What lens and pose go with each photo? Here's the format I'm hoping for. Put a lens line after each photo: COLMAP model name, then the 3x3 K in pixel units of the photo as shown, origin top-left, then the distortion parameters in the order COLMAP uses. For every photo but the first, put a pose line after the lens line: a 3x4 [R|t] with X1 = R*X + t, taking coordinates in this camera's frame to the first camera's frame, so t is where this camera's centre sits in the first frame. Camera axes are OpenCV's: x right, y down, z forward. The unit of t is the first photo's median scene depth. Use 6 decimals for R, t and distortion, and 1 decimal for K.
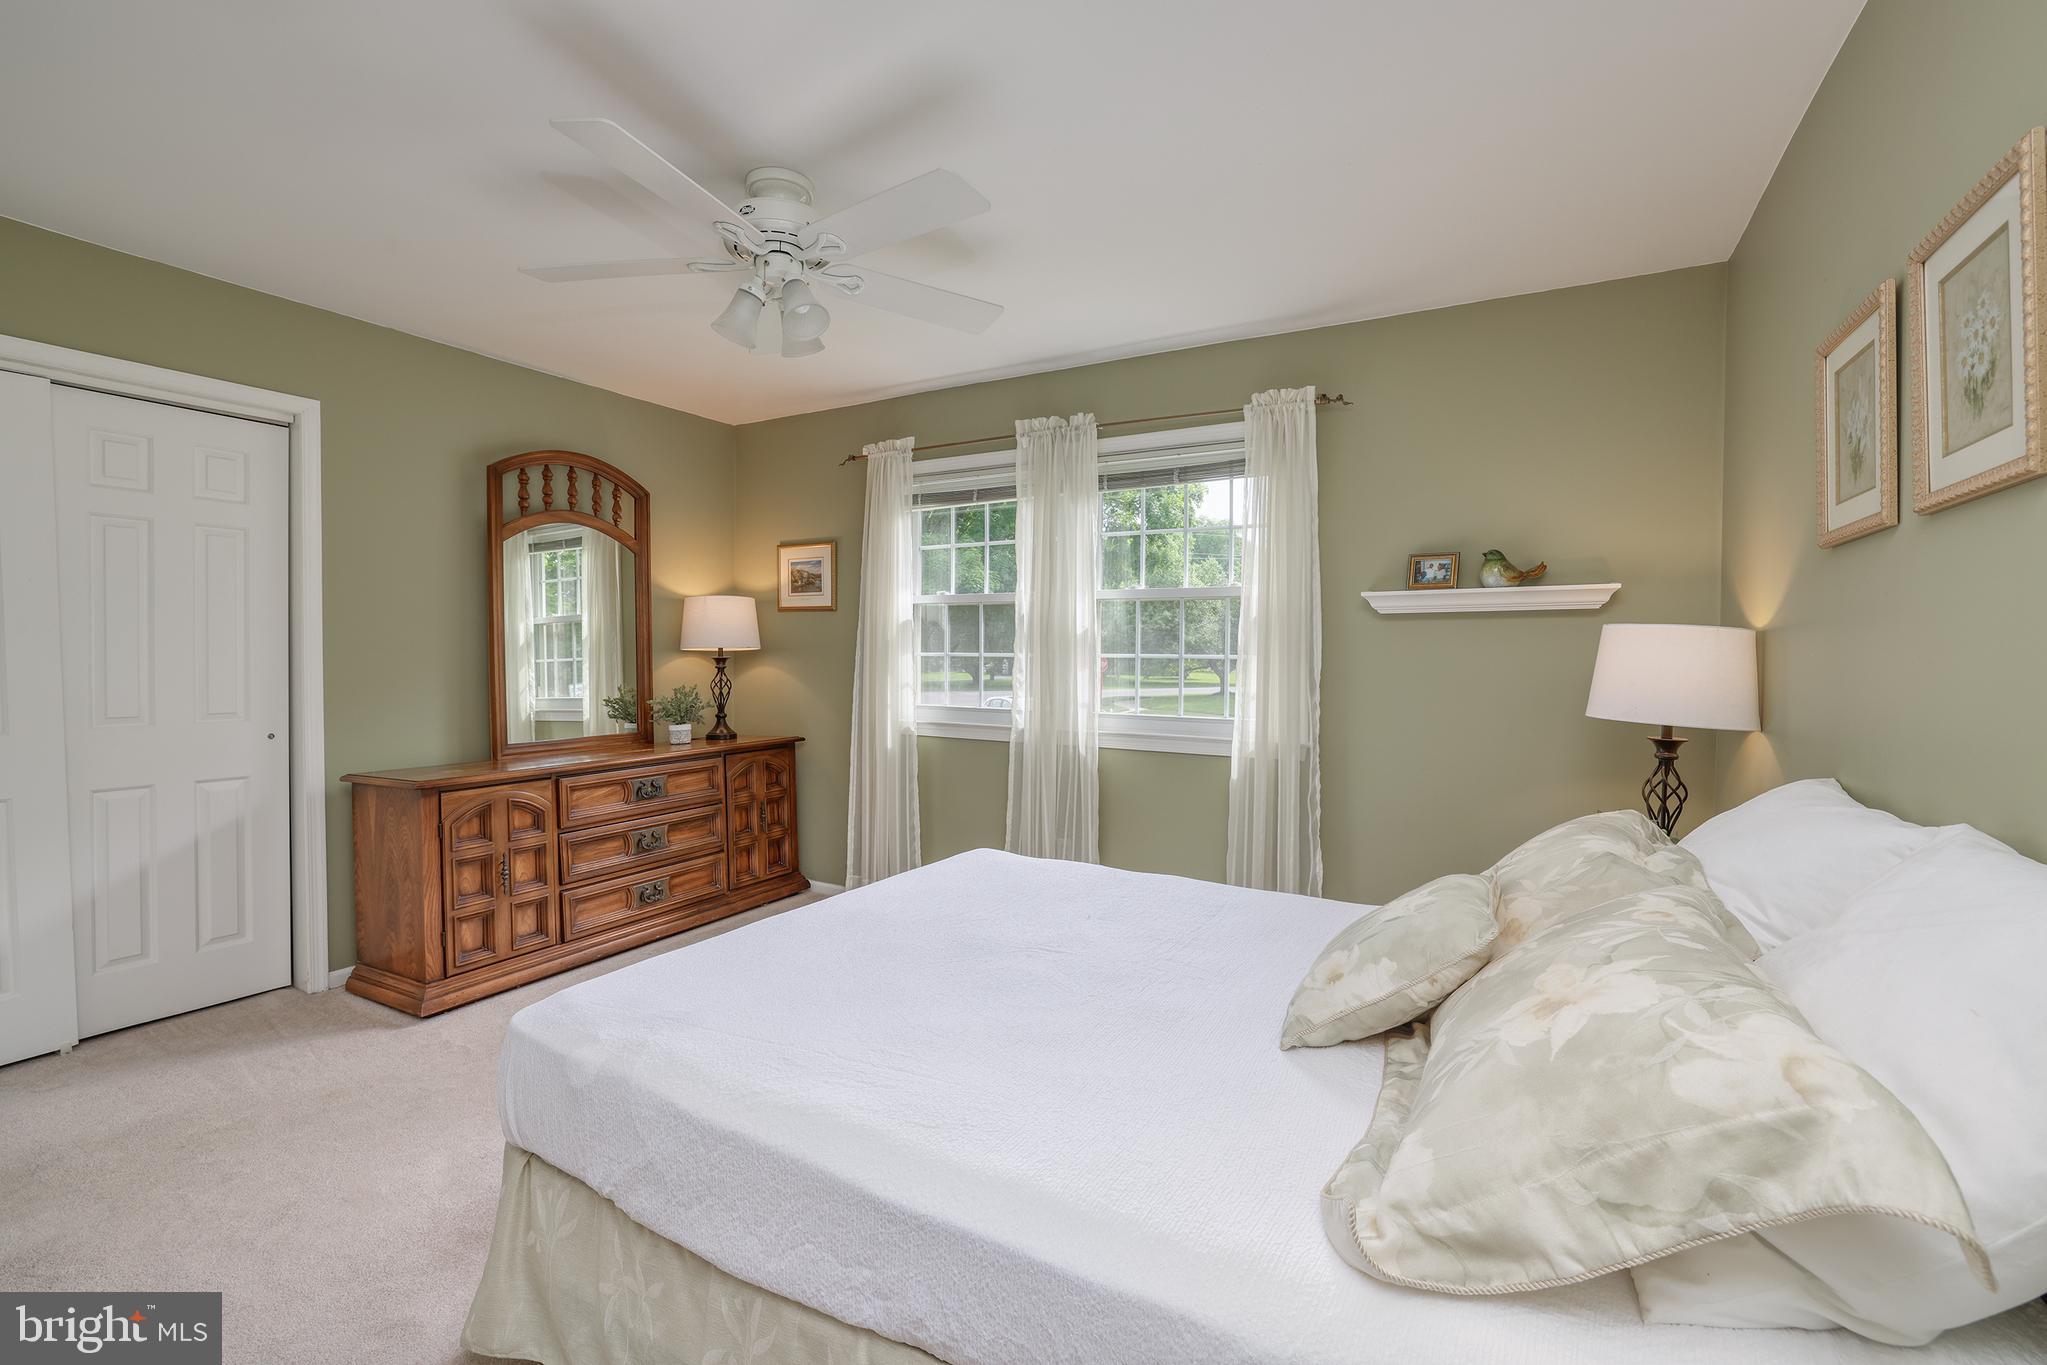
lens RADIAL K [[878.7, 0, 1026.3], [0, 878.7, 662.5], [0, 0, 1]] dist [-0.038137, 0.015080]
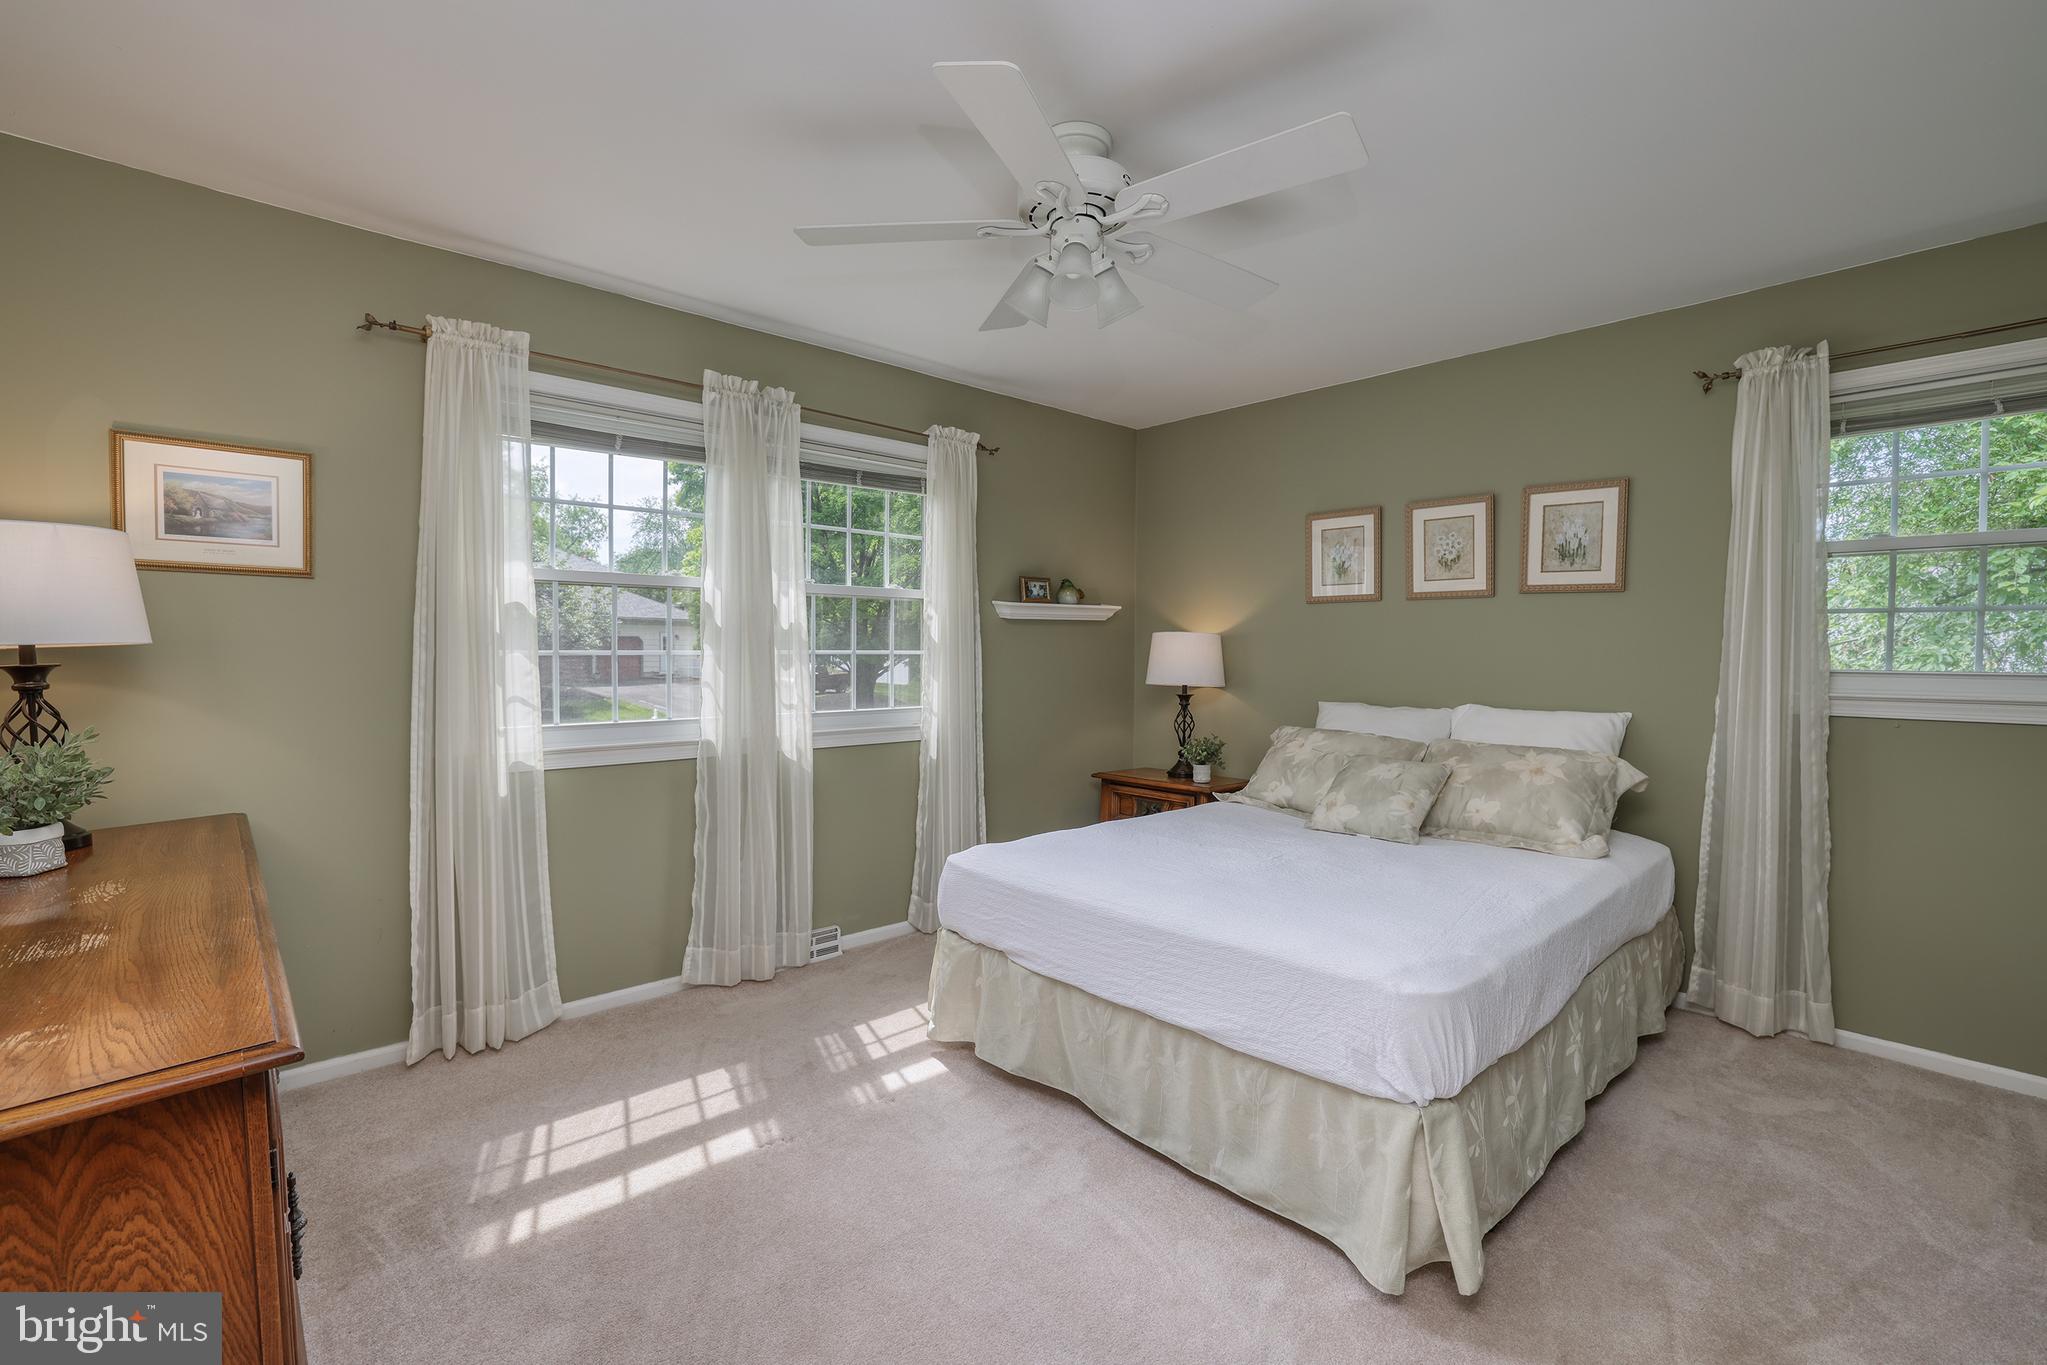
lens RADIAL K [[878.7, 0, 1026.3], [0, 878.7, 662.5], [0, 0, 1]] dist [-0.038137, 0.015080]
pose [[0.299420, -0.023974, 0.953820, -0.816994], [0.010579, 0.999706, 0.021807, -0.016546], [-0.954063, 0.003561, 0.299586, 0.535054]]
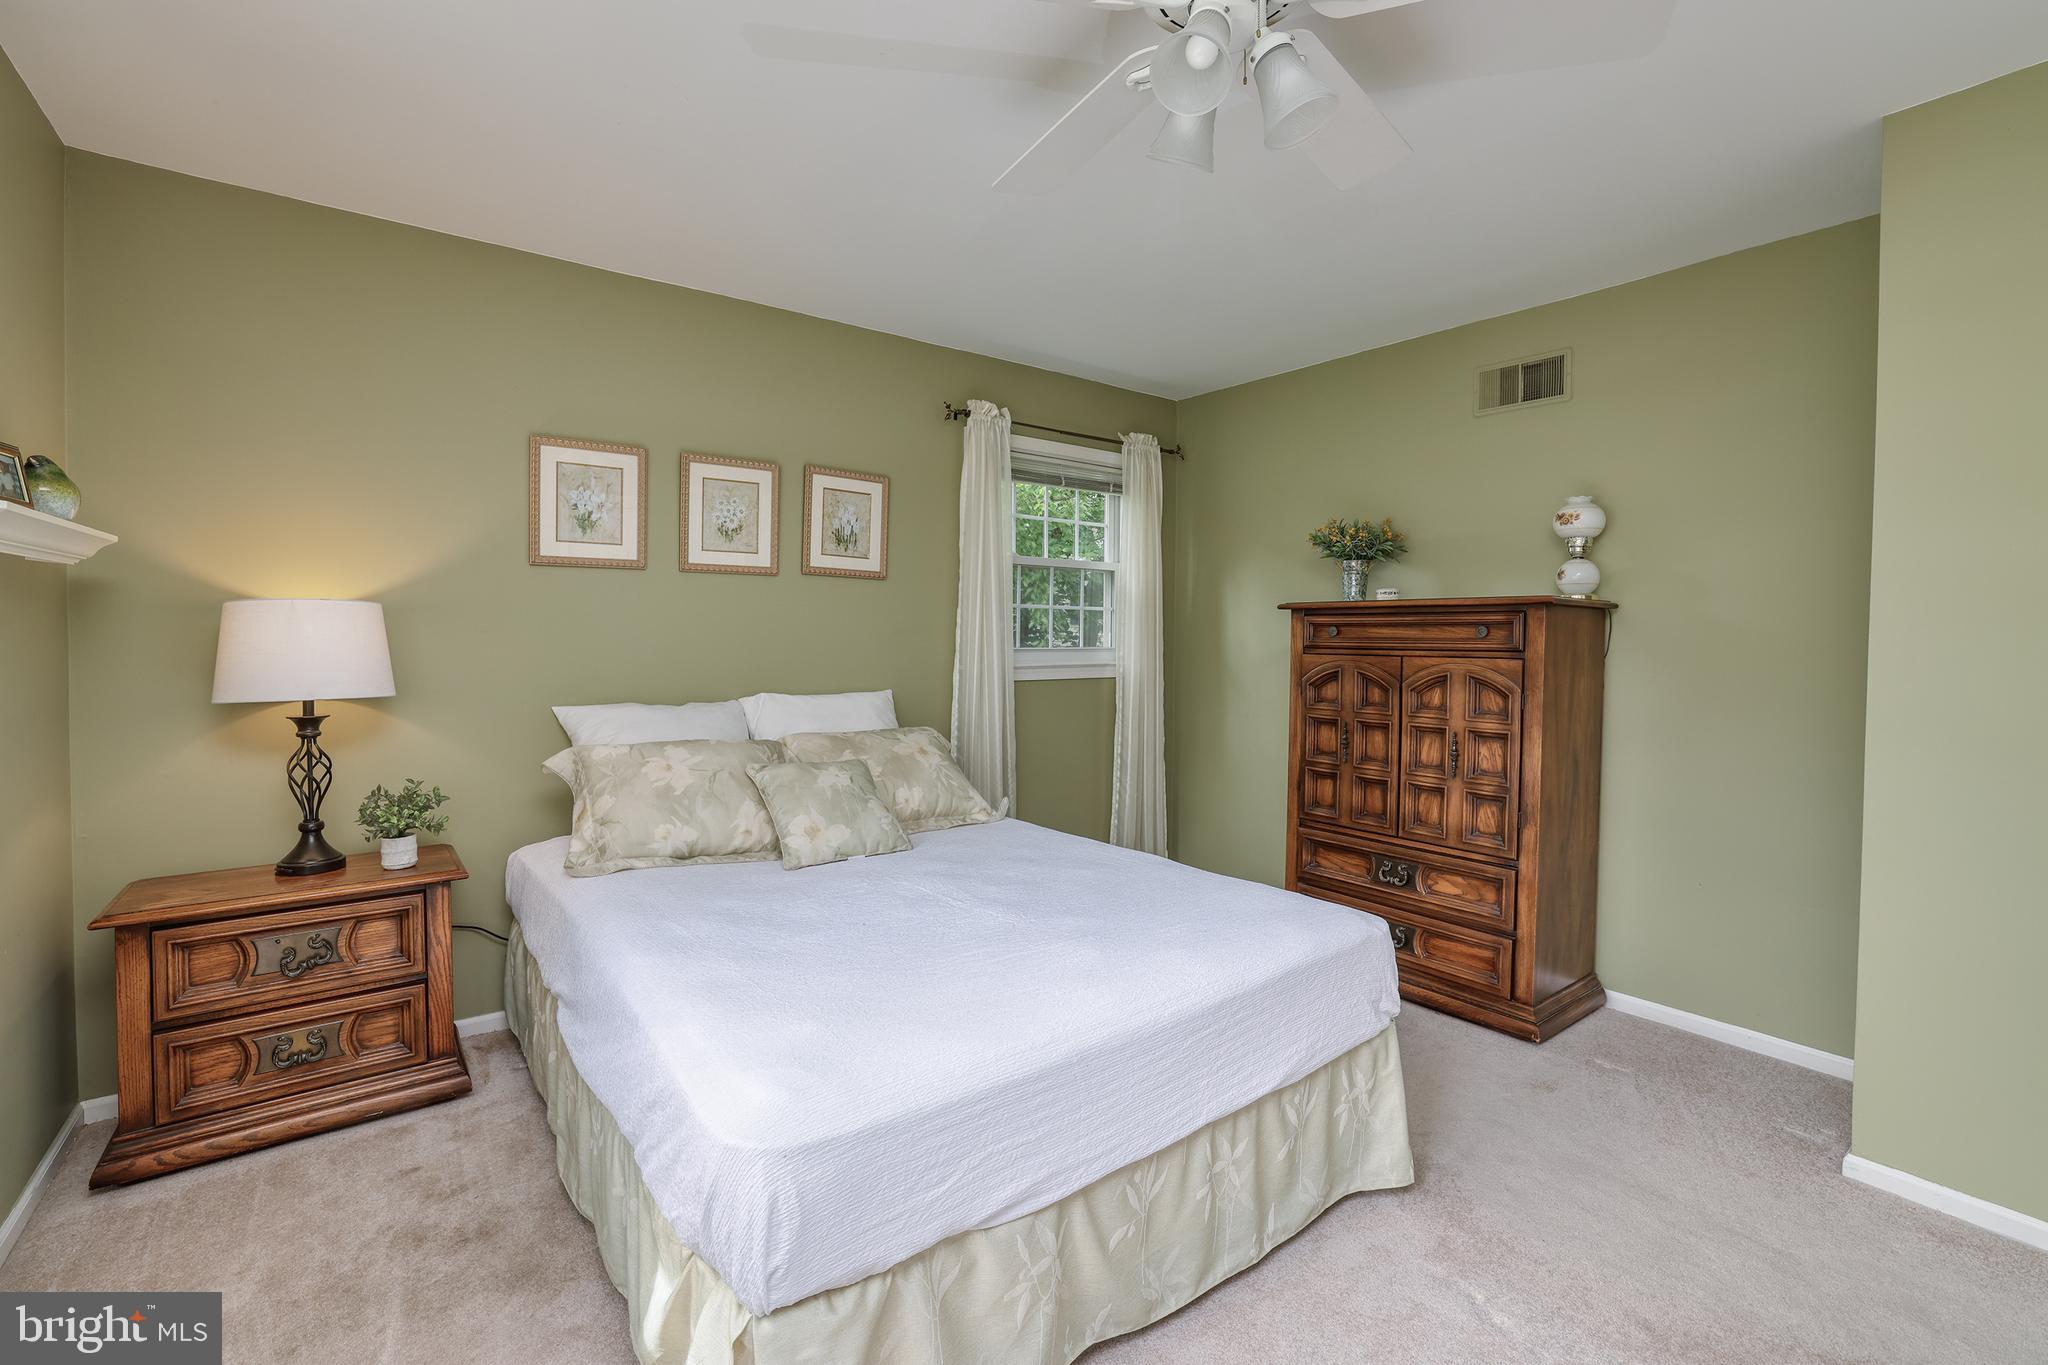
lens RADIAL K [[879.1, 0, 1026.8], [0, 879.1, 662.5], [0, 0, 1]] dist [-0.038137, 0.015080]
pose [[-0.912677, -0.036374, 0.407060, -0.296853], [-0.015582, 0.998404, 0.054279, -0.027745], [-0.408385, 0.043197, -0.911787, 1.100431]]
